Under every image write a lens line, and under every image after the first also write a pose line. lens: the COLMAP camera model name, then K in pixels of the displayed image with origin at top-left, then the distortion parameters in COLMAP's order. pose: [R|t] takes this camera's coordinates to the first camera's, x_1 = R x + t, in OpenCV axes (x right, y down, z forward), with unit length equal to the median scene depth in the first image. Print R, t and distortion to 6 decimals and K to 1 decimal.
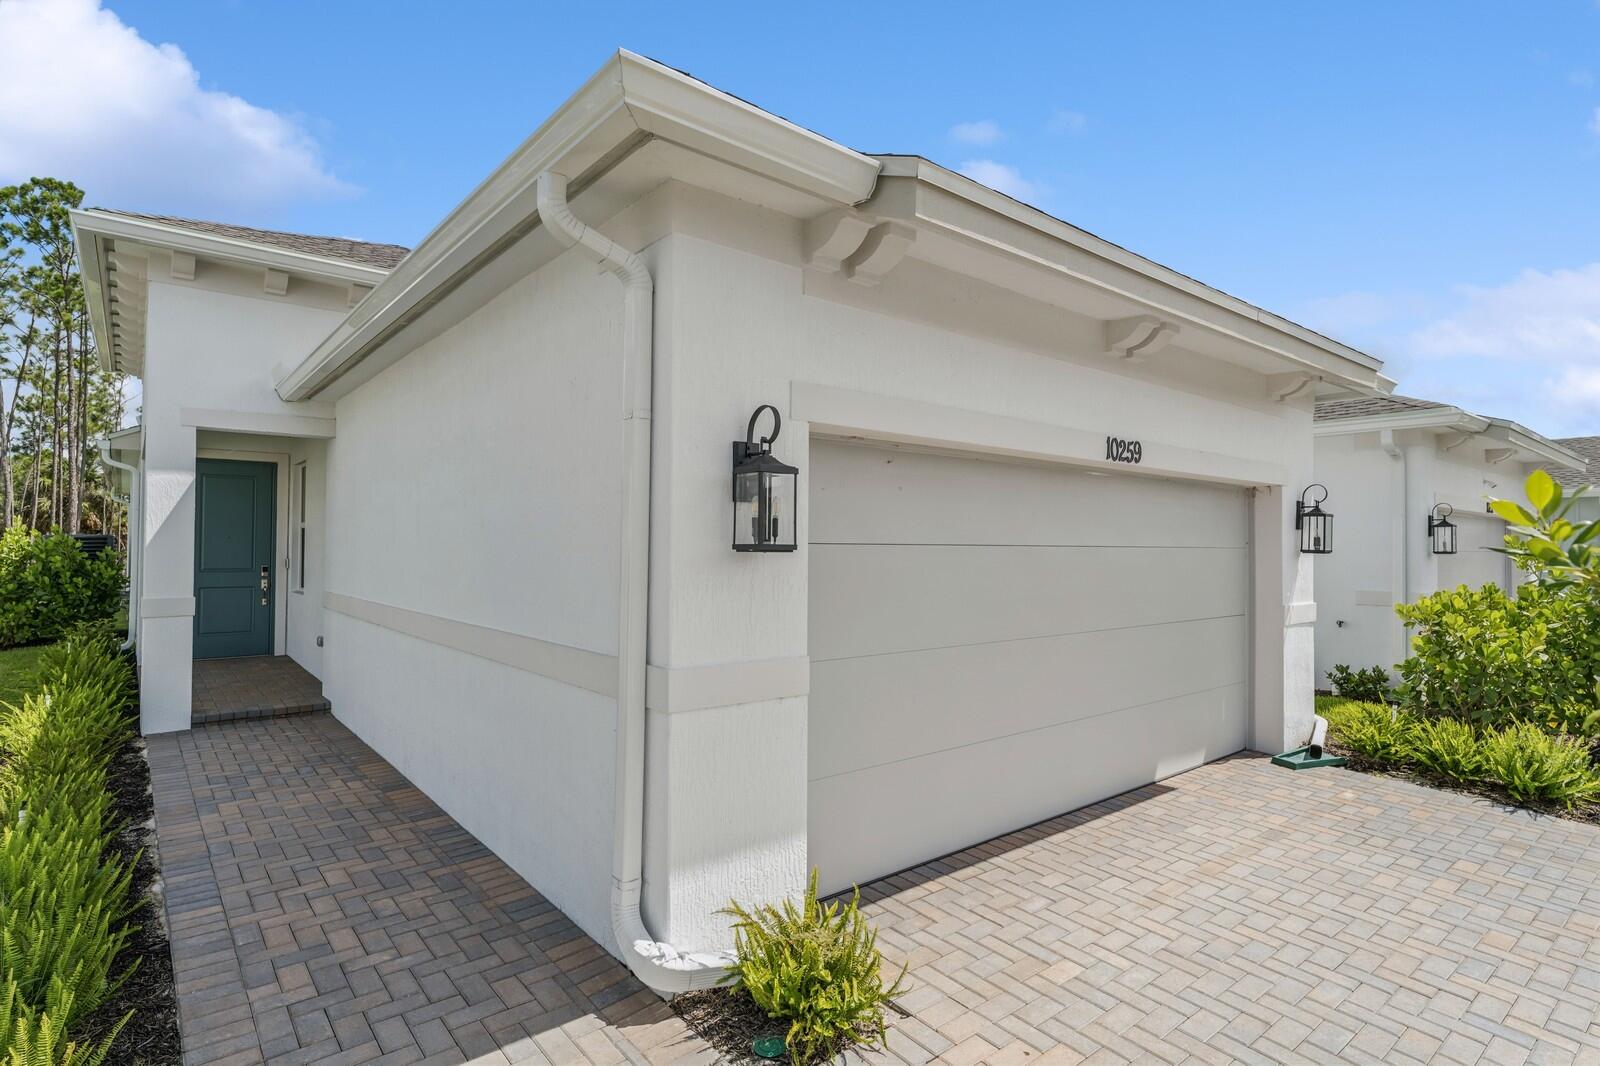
lens RADIAL K [[819.5, 0, 800.4], [0, 819.5, 541.4], [0, 0, 1]] dist [0.001117, 0.000696]
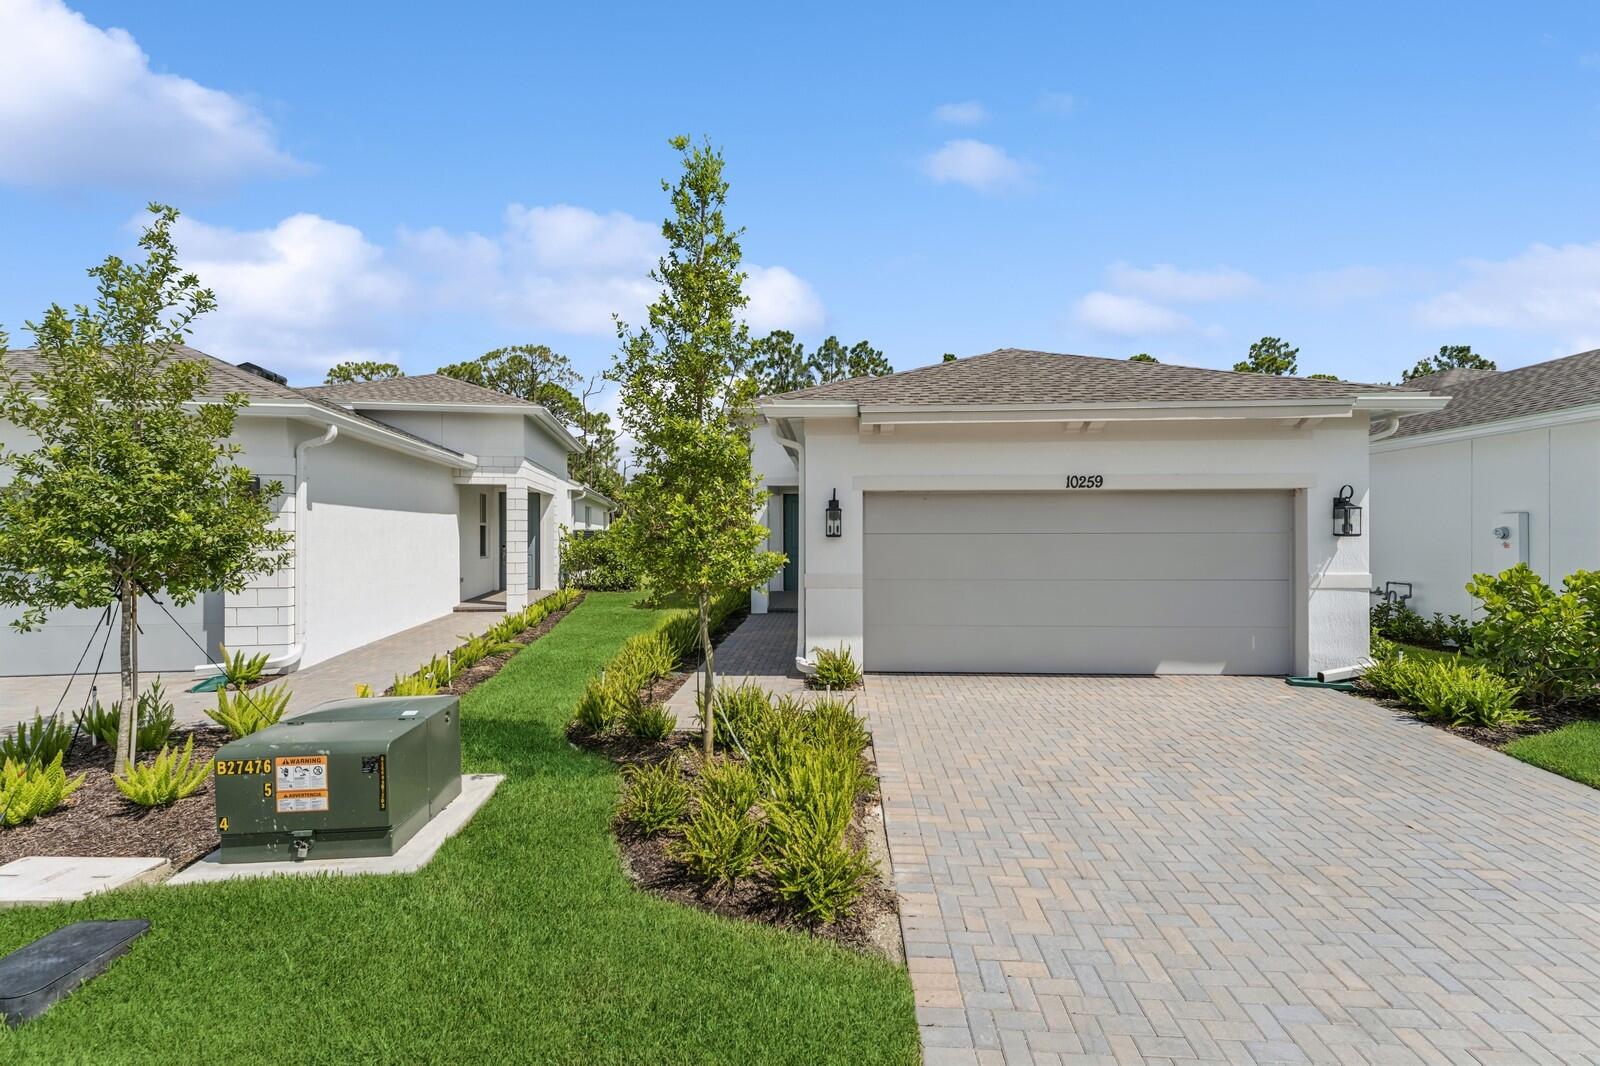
lens RADIAL K [[698.7, 0, 800.0], [0, 698.7, 533.0], [0, 0, 1]] dist [-0.000847, -0.000476]
pose [[0.736792, -0.010111, -0.676044, 0.700456], [0.012170, 0.999925, -0.001691, 0.000446], [0.676010, -0.006982, 0.736859, -0.428422]]
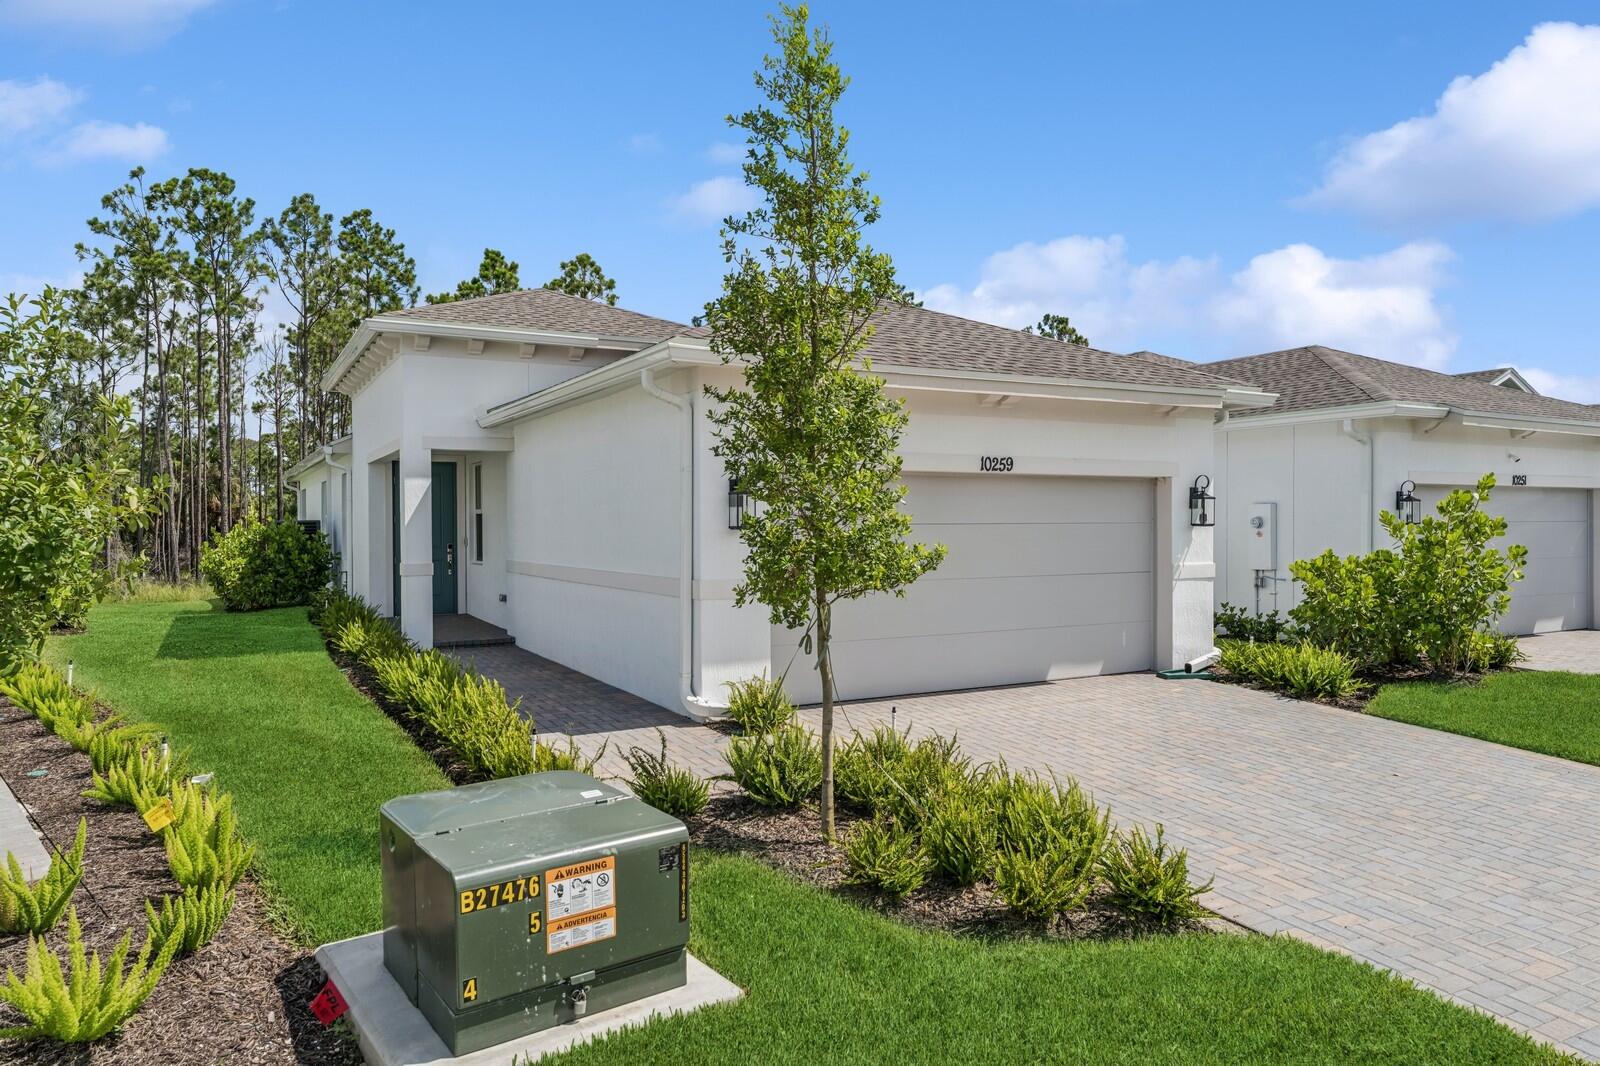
lens RADIAL K [[1058.7, 0, 800.0], [0, 1058.7, 533.0], [0, 0, 1]] dist [-0.001076, 0.000298]
pose [[0.982950, -0.009286, -0.183640, 0.279606], [0.012411, 0.999797, 0.015875, -0.009131], [0.183455, -0.017884, 0.982865, -0.789457]]
